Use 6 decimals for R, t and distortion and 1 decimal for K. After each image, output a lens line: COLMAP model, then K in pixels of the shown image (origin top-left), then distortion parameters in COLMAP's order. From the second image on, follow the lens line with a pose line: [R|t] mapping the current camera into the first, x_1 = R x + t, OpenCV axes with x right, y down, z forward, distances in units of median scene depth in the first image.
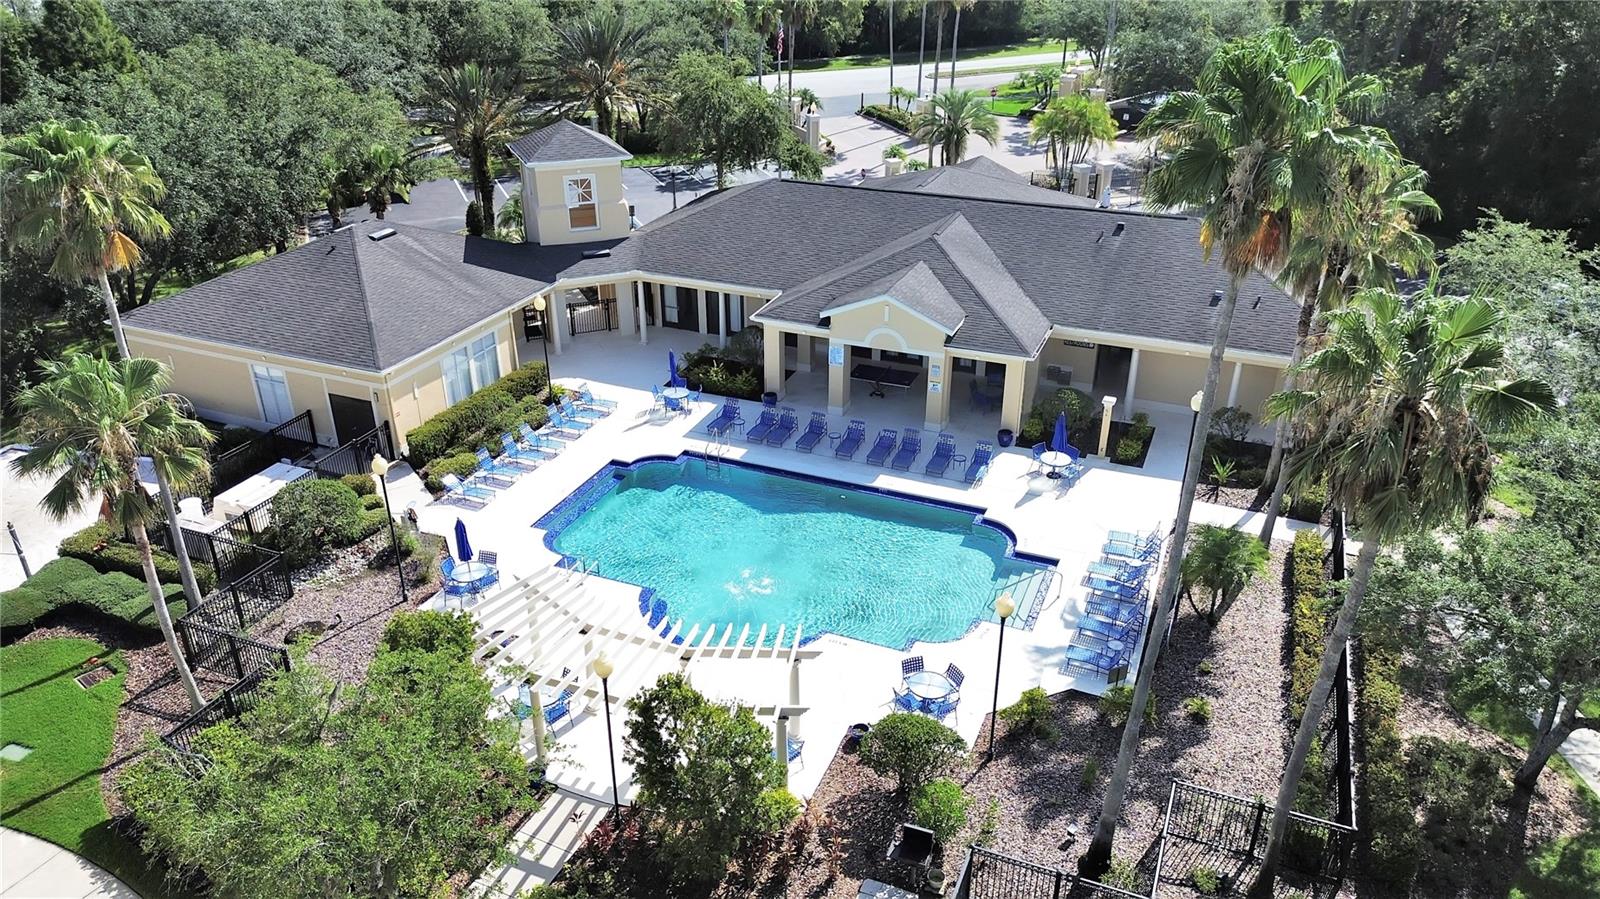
lens RADIAL K [[1137.9, 0, 800.0], [0, 1137.9, 449.5], [0, 0, 1]] dist [0.049200, -0.037452]
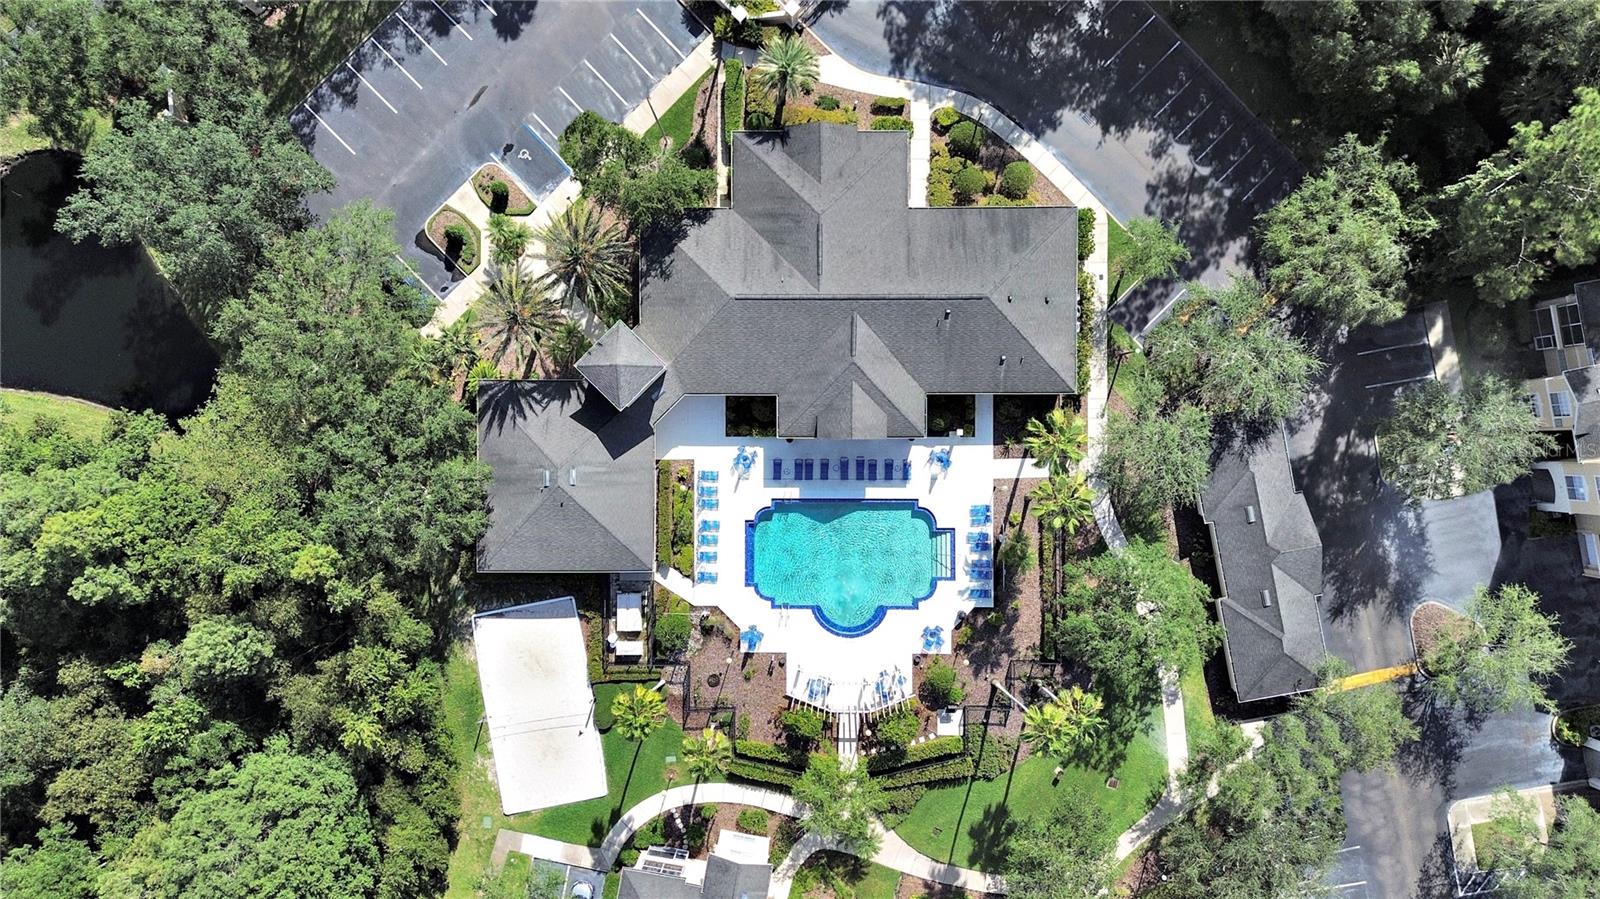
lens RADIAL K [[1137.9, 0, 800.0], [0, 1137.9, 449.5], [0, 0, 1]] dist [0.049200, -0.037452]
pose [[0.924983, -0.379873, -0.010151, 0.004347], [0.179004, 0.411999, 0.893428, -2.017646], [-0.335207, -0.828223, 0.449091, 0.125262]]
